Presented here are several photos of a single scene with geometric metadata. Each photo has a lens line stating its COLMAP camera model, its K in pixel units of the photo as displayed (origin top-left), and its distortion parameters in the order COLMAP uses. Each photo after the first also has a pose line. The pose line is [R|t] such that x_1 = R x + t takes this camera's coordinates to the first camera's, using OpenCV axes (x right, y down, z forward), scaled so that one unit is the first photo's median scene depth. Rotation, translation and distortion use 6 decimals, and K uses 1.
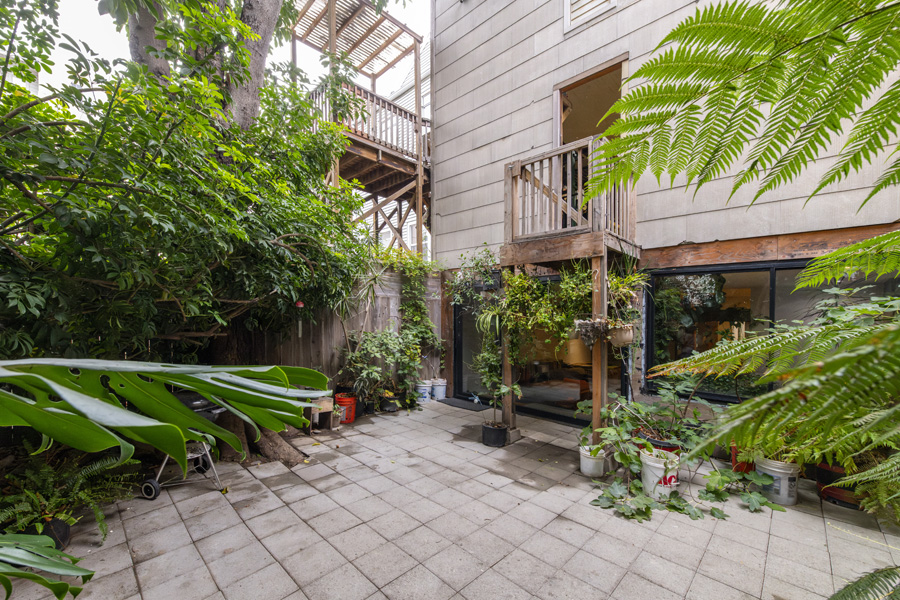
lens RADIAL K [[362.4, 0, 455.8], [0, 362.4, 289.8], [0, 0, 1]] dist [0.000522, -0.004226]
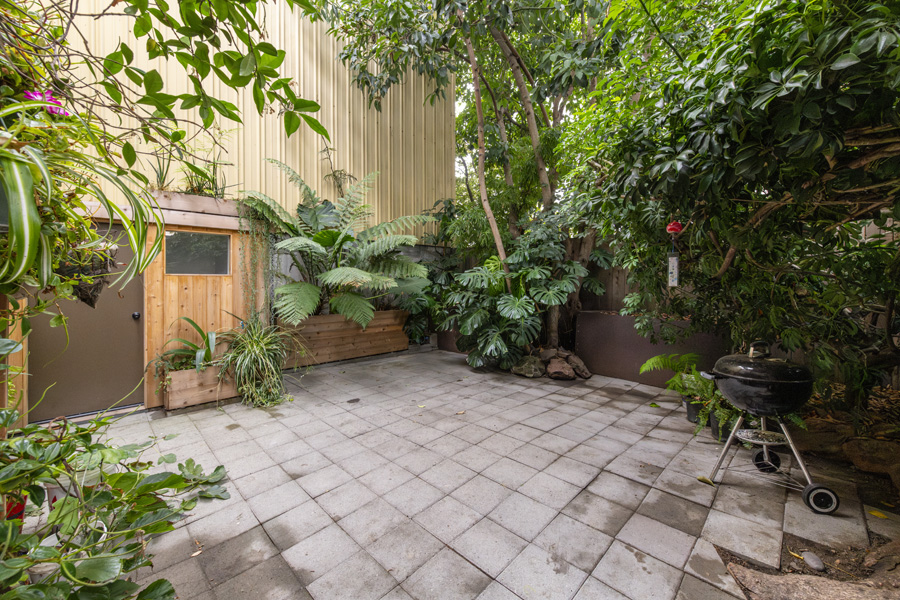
lens RADIAL K [[362.4, 0, 455.8], [0, 362.4, 289.8], [0, 0, 1]] dist [0.000522, -0.004226]
pose [[-0.999323, -0.015967, 0.033151, -0.121067], [-0.017839, 0.998218, -0.056945, 0.198899], [-0.032182, -0.057498, -0.997827, 1.809122]]
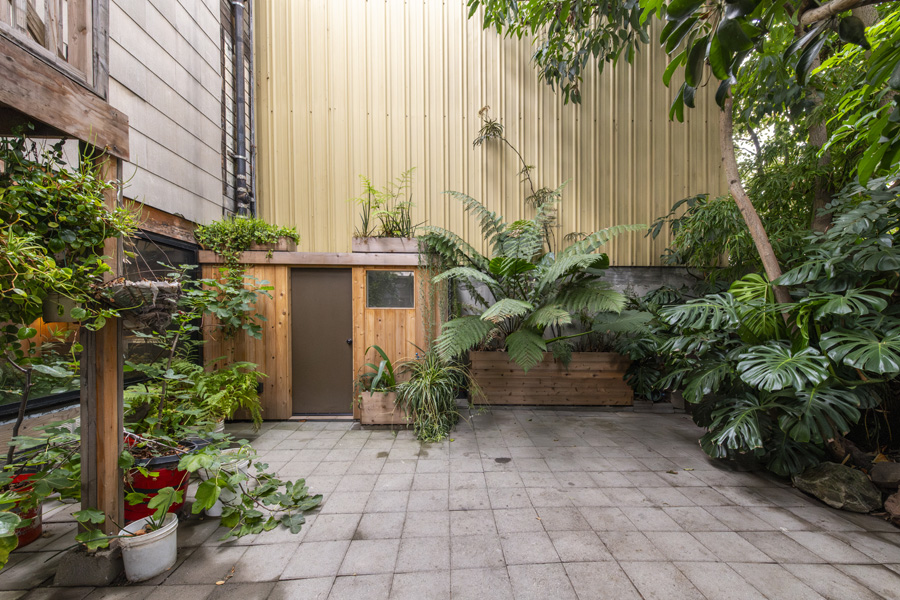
lens RADIAL K [[365.6, 0, 452.7], [0, 365.6, 317.3], [0, 0, 1]] dist [0.000670, -0.000748]
pose [[-0.699923, -0.029622, 0.713604, -0.390536], [-0.076564, 0.996494, -0.033731, 0.152193], [-0.710103, -0.078245, -0.699737, 1.372974]]
